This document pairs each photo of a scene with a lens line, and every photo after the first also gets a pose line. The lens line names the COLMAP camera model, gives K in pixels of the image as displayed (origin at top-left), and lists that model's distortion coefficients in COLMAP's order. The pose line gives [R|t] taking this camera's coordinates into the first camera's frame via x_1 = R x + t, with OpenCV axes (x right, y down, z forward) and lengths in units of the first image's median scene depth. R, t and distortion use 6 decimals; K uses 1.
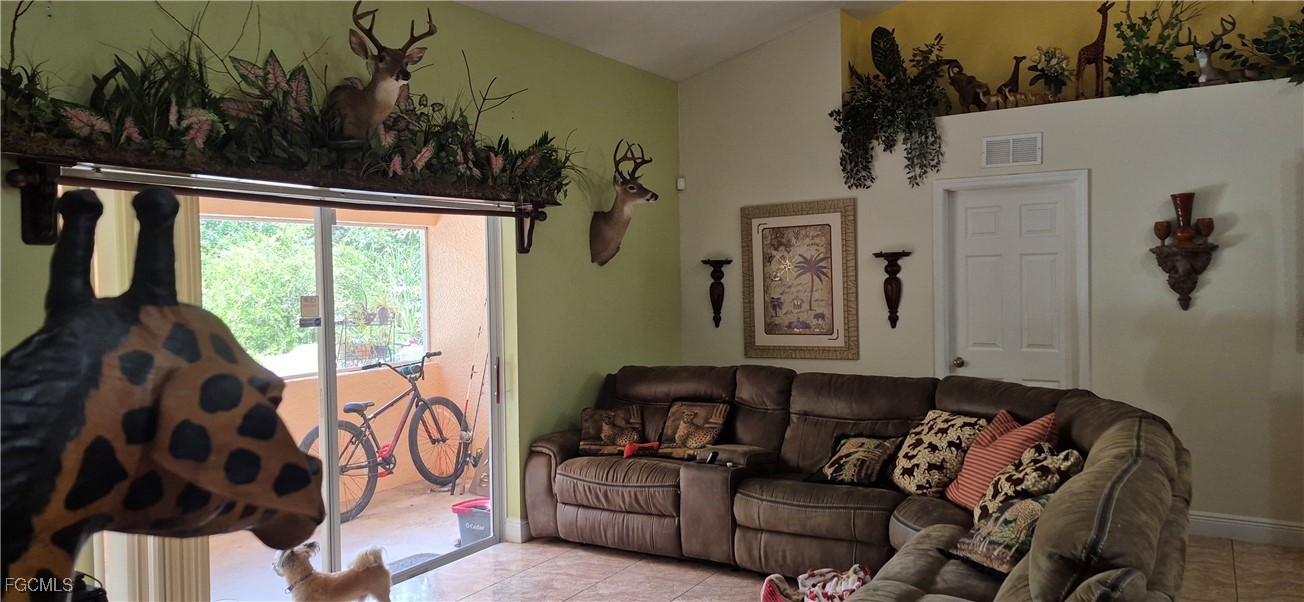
lens RADIAL K [[876.6, 0, 655.7], [0, 876.6, 314.9], [0, 0, 1]] dist [0.007177, -0.033779]
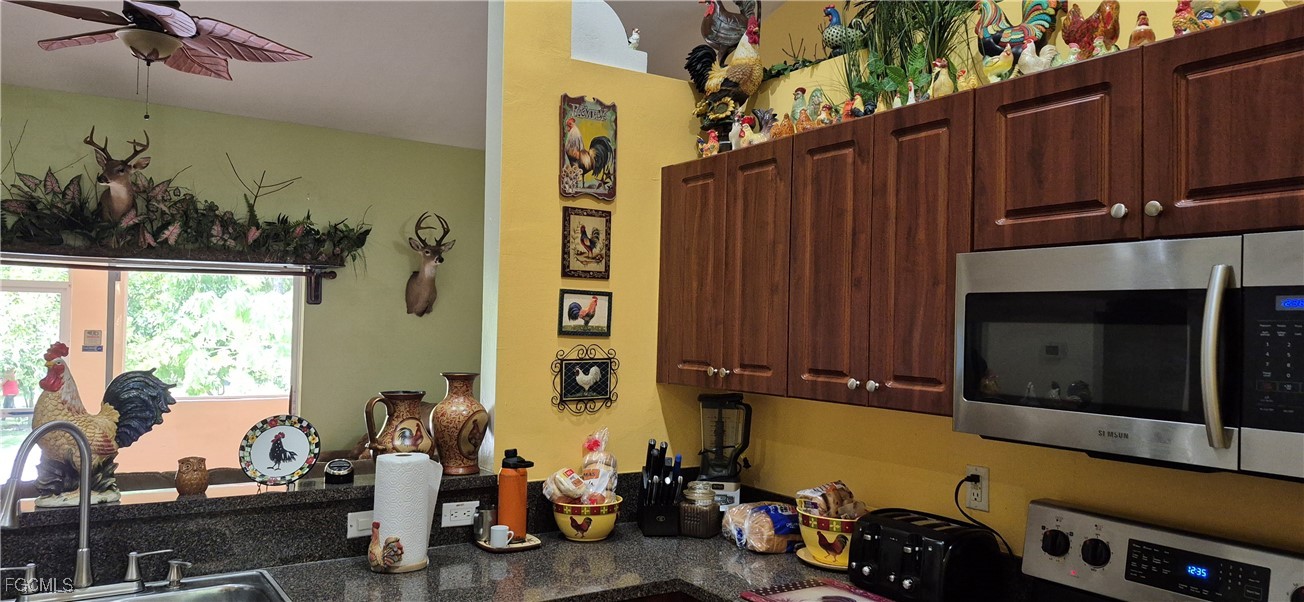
lens RADIAL K [[876.6, 0, 655.7], [0, 876.6, 314.9], [0, 0, 1]] dist [0.007177, -0.033779]
pose [[0.898814, 0.031132, -0.437223, 0.955626], [-0.056212, 0.997425, -0.044536, -0.030839], [0.434711, 0.064606, 0.898250, 0.094909]]
